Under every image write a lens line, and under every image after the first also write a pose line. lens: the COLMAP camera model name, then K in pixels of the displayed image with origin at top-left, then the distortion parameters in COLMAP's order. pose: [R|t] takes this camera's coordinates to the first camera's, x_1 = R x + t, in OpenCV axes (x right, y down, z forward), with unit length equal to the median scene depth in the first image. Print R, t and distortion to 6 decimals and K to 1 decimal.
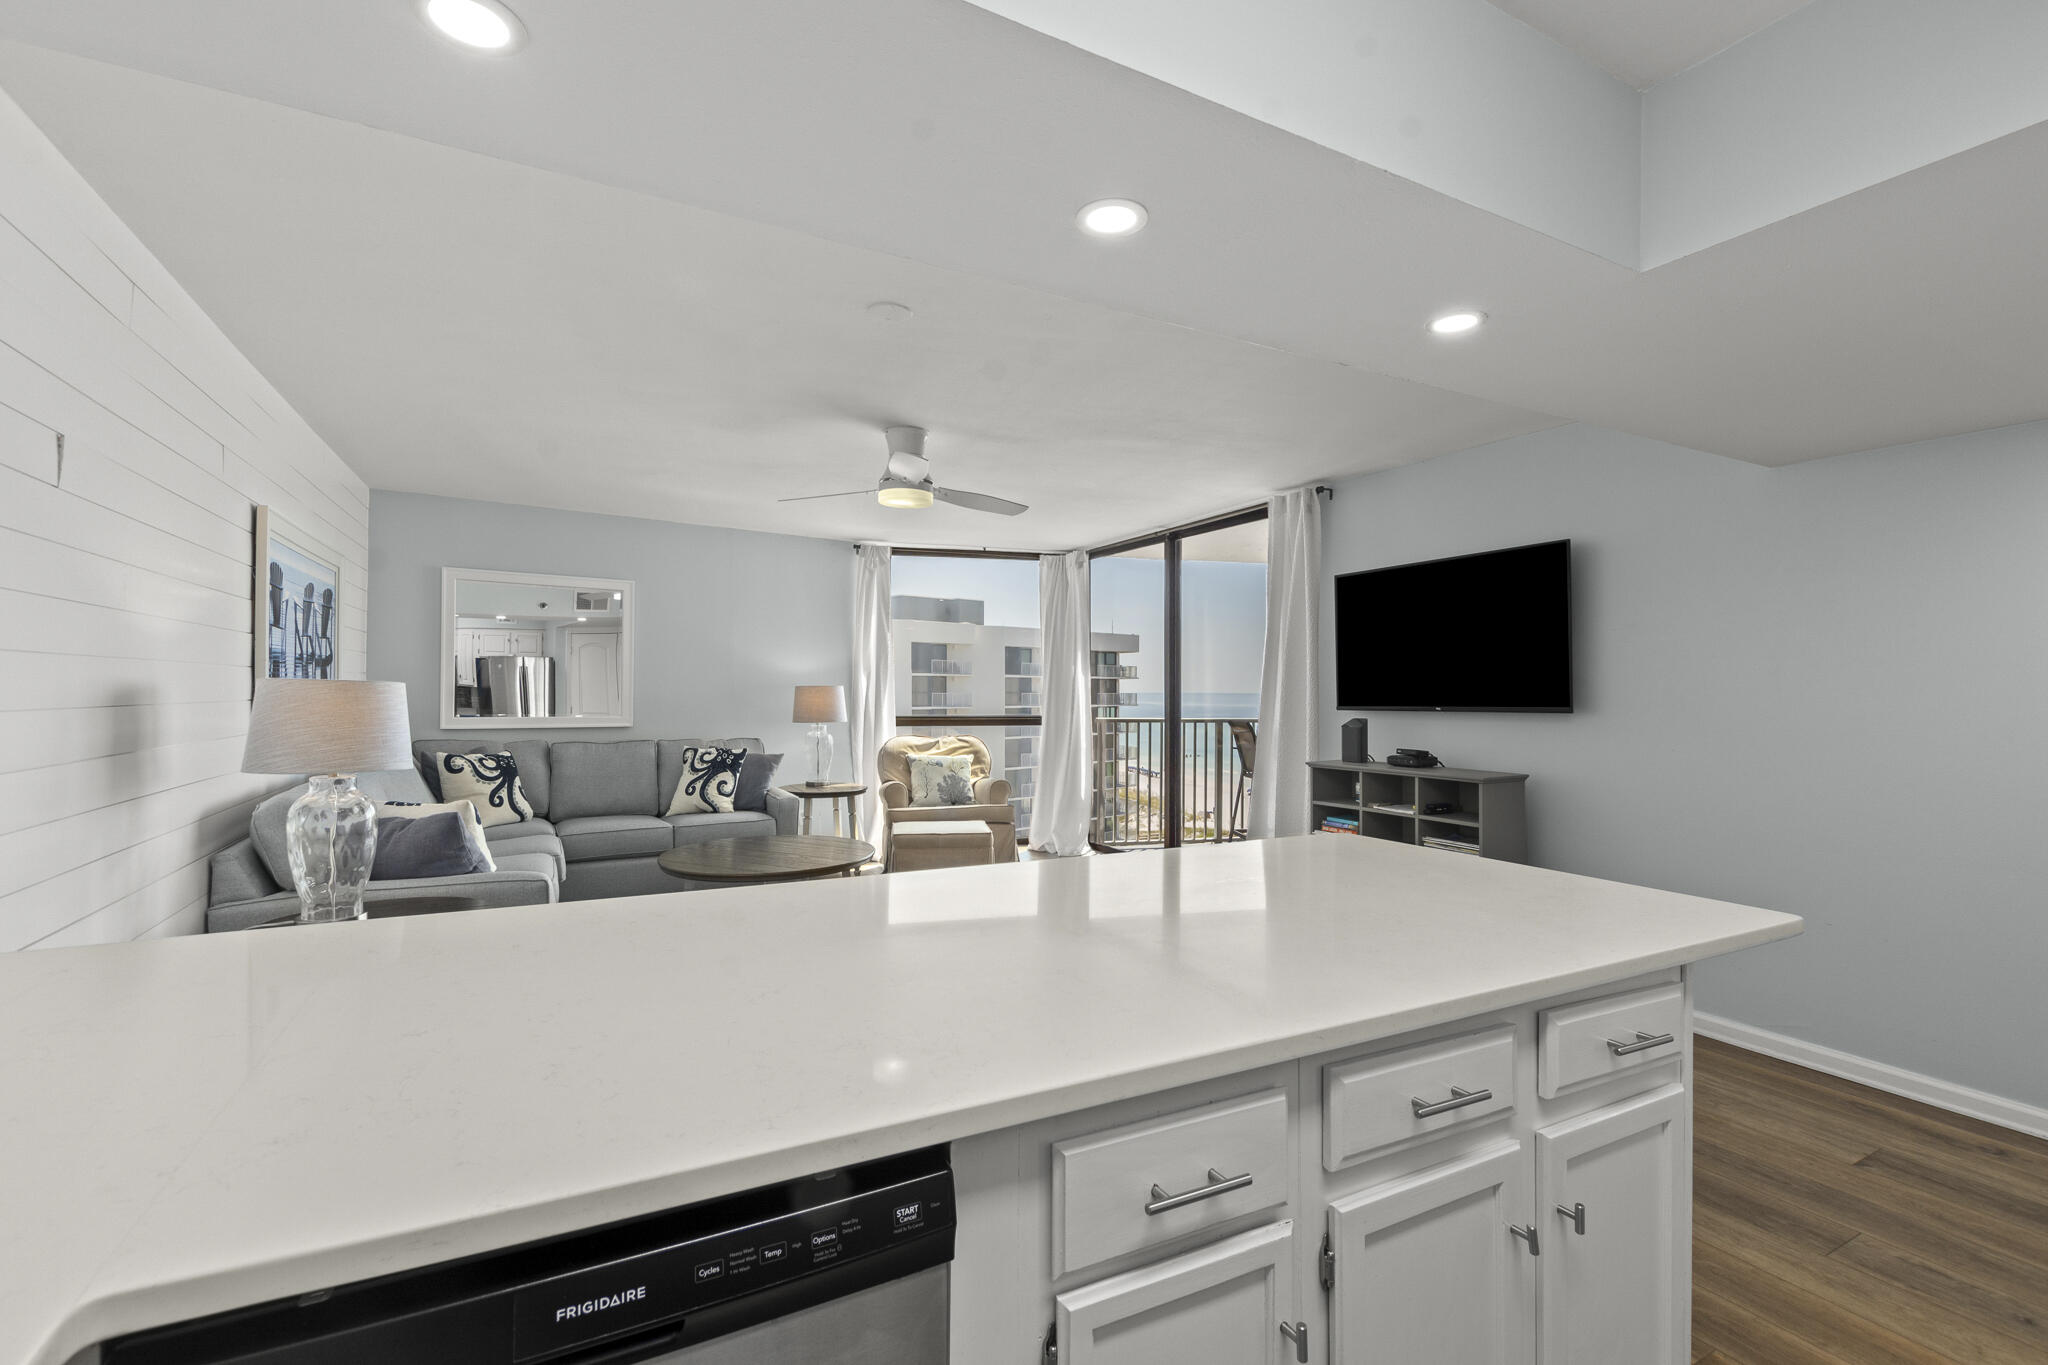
lens RADIAL K [[890.4, 0, 1010.4], [0, 890.4, 680.2], [0, 0, 1]] dist [0.003739, -0.001605]
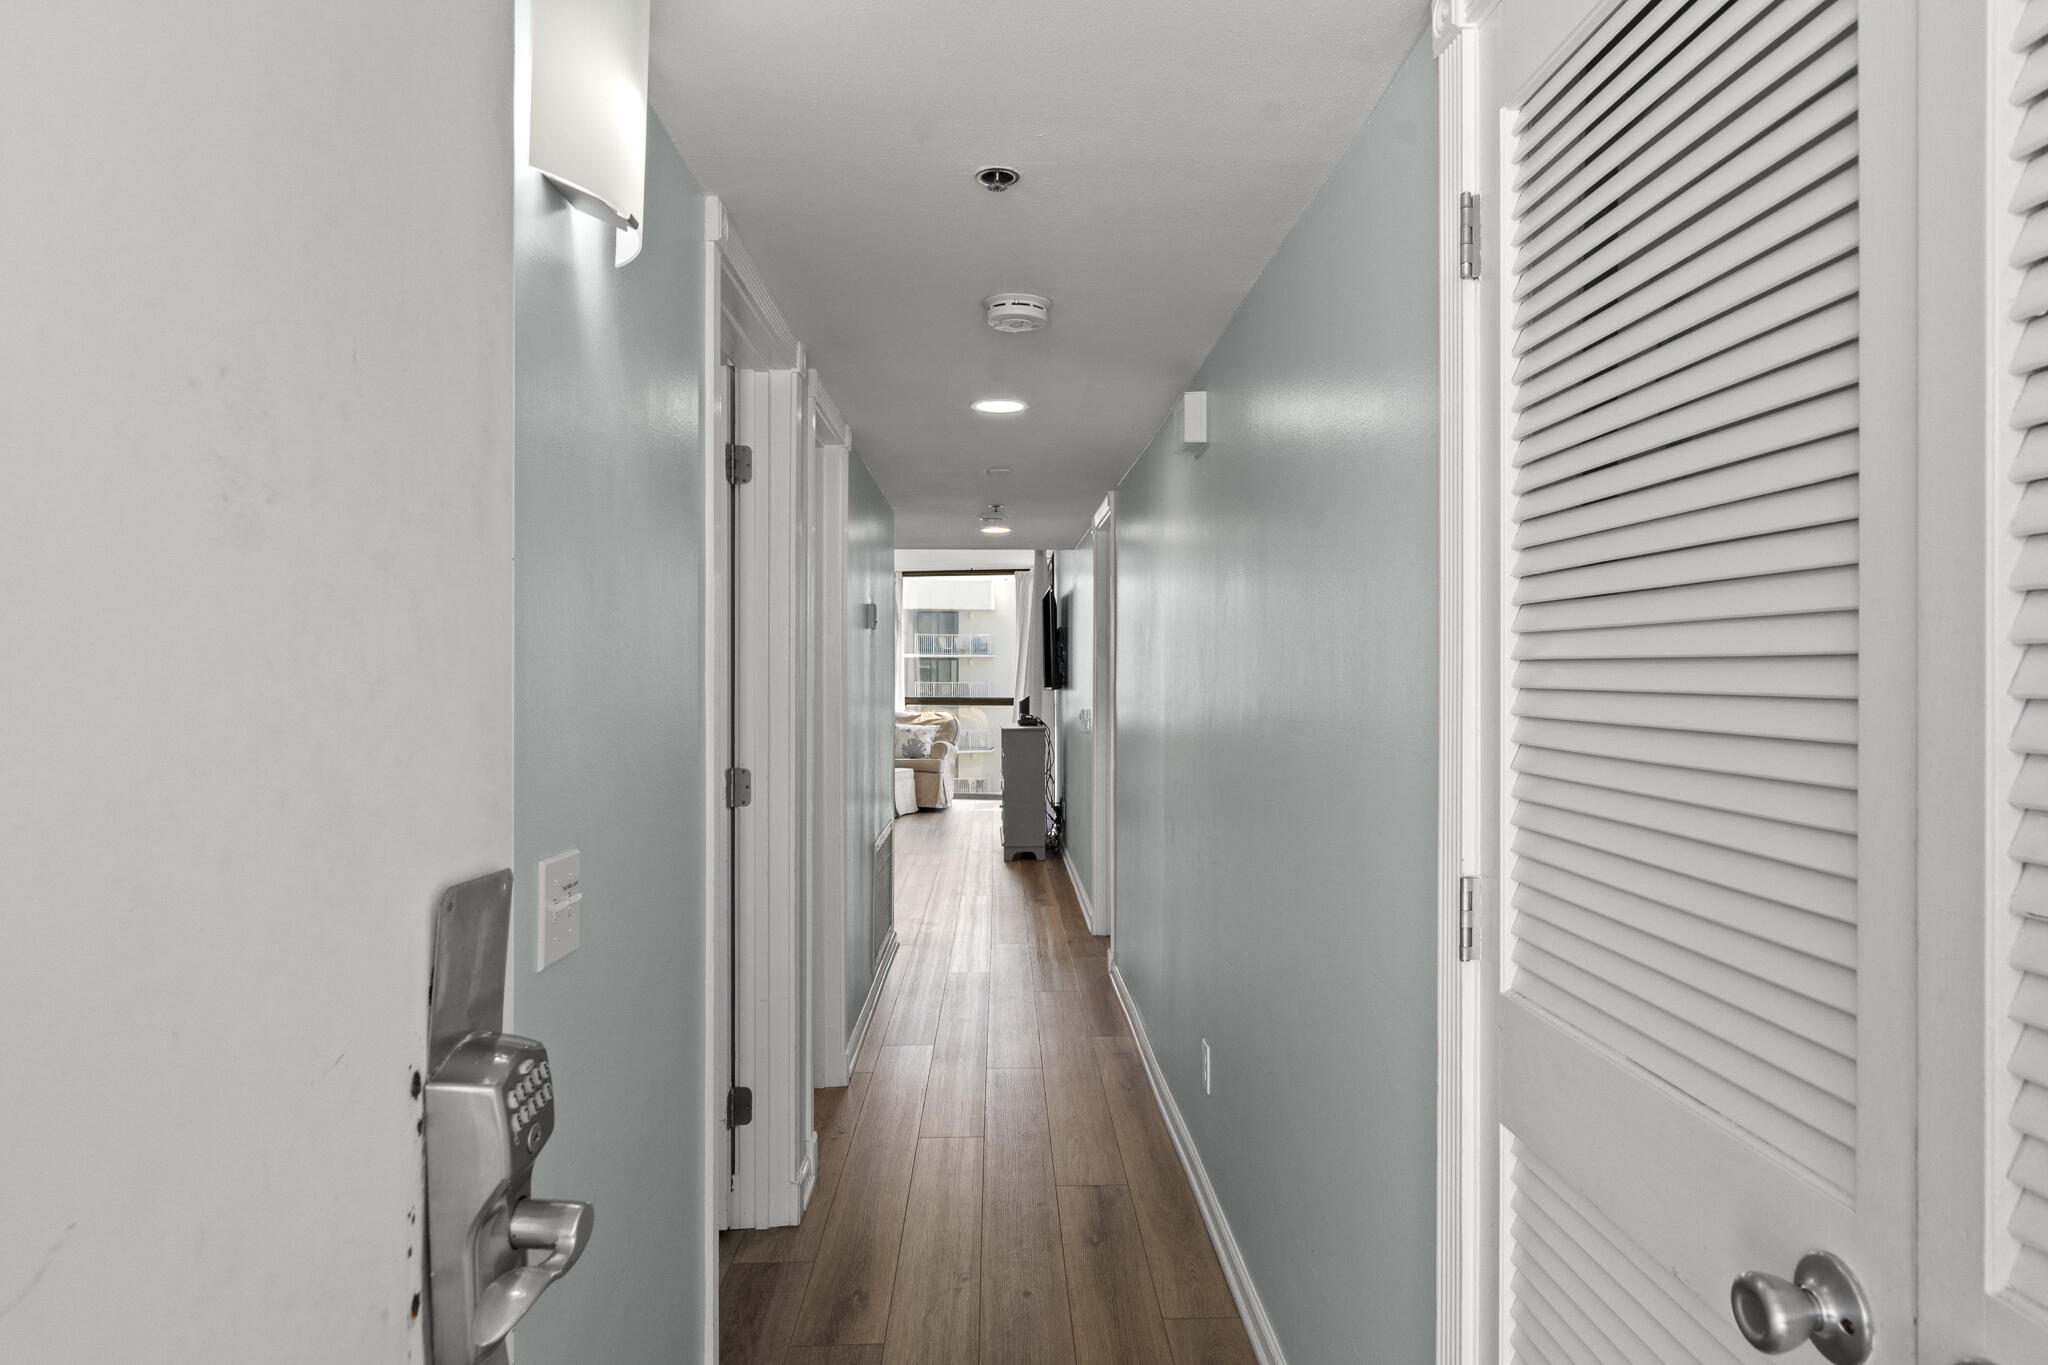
lens RADIAL K [[1213.1, 0, 1025.0], [0, 1213.1, 677.6], [0, 0, 1]] dist [-0.007504, -0.000395]
pose [[0.900736, -0.004163, -0.434348, 1.048047], [0.007295, 0.999958, 0.005545, 0.003245], [0.434306, -0.008163, 0.900728, -0.715518]]
